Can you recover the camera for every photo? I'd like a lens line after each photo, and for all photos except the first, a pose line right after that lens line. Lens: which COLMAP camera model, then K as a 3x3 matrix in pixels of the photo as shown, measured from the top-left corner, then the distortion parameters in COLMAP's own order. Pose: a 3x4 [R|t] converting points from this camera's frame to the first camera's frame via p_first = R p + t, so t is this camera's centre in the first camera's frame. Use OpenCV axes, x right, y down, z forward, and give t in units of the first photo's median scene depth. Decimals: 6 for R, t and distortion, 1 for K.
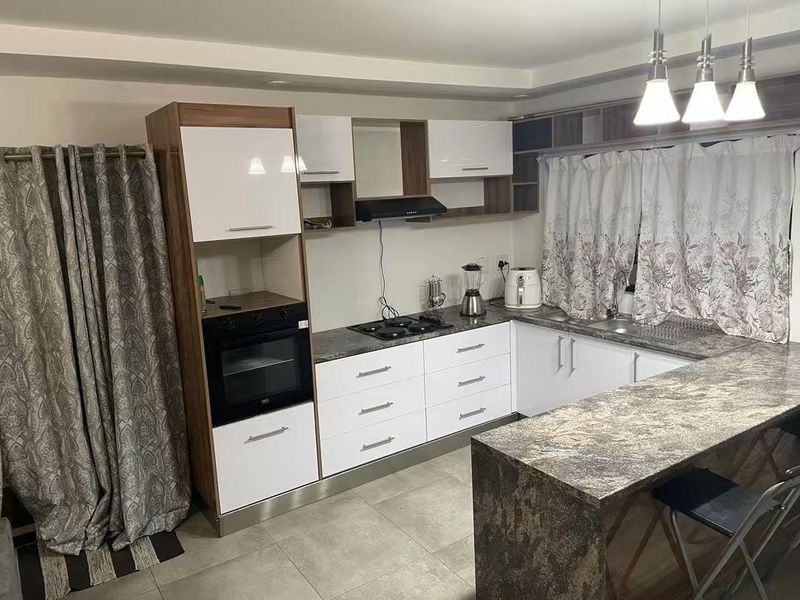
lens RADIAL K [[599.8, 0, 400.7], [0, 599.8, 299.7], [0, 0, 1]] dist [0.009091, 0.002223]
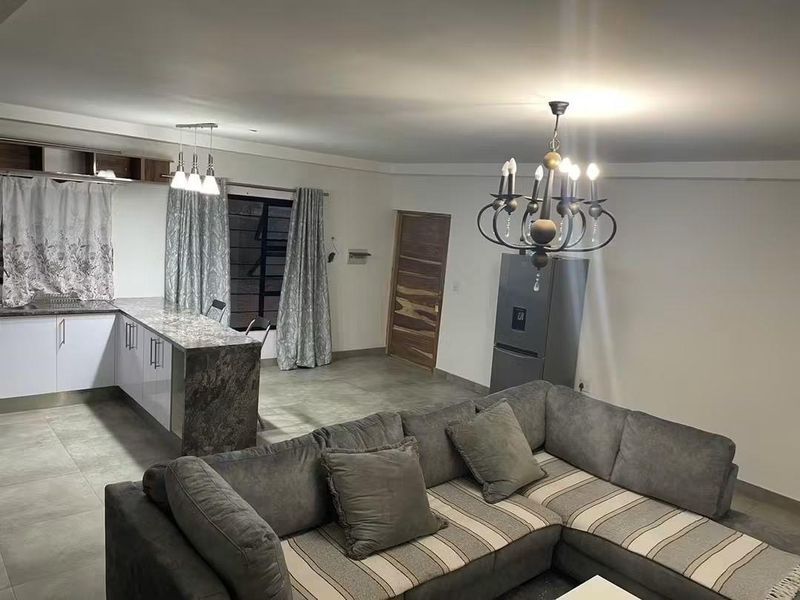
lens RADIAL K [[599.8, 0, 400.8], [0, 599.8, 300.7], [0, 0, 1]] dist [0.009091, 0.002223]
pose [[-0.101264, -0.113543, 0.988359, -1.133774], [0.094425, 0.987884, 0.123163, -0.059244], [-0.990368, 0.105797, -0.089316, 0.290047]]
